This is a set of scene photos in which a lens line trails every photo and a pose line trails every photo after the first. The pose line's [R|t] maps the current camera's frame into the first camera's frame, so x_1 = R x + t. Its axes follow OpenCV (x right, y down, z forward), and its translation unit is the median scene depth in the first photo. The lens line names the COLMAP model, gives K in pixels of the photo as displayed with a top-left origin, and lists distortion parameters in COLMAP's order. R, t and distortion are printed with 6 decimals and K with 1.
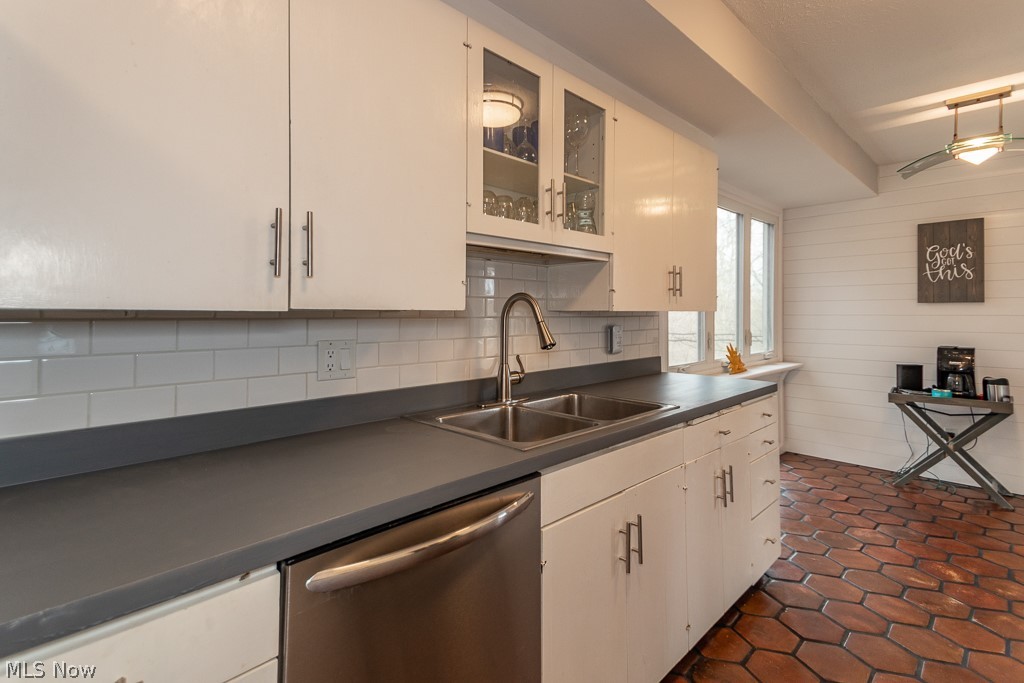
lens RADIAL K [[490.5, 0, 510.6], [0, 490.5, 321.2], [0, 0, 1]] dist [-0.000607, -0.000370]
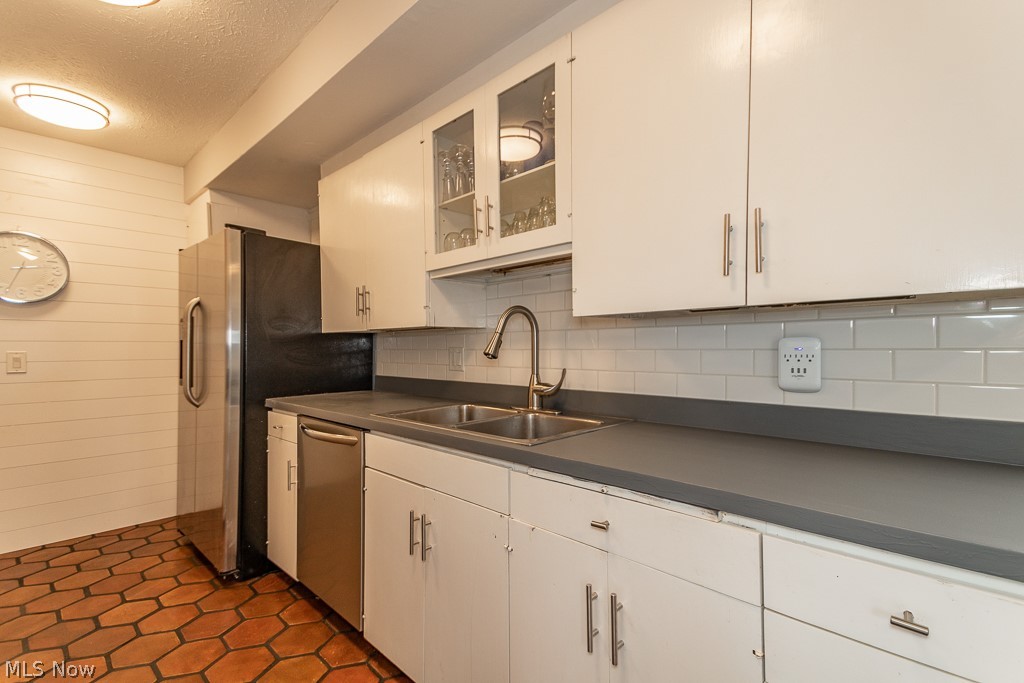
lens RADIAL K [[473.6, 0, 512.0], [0, 473.6, 341.5], [0, 0, 1]] dist [0.001636, -0.000862]
pose [[-0.003710, 0.031782, -0.999488, 1.084606], [0.031478, 0.999003, 0.031650, -0.008470], [0.999498, -0.031345, -0.004707, 1.026144]]
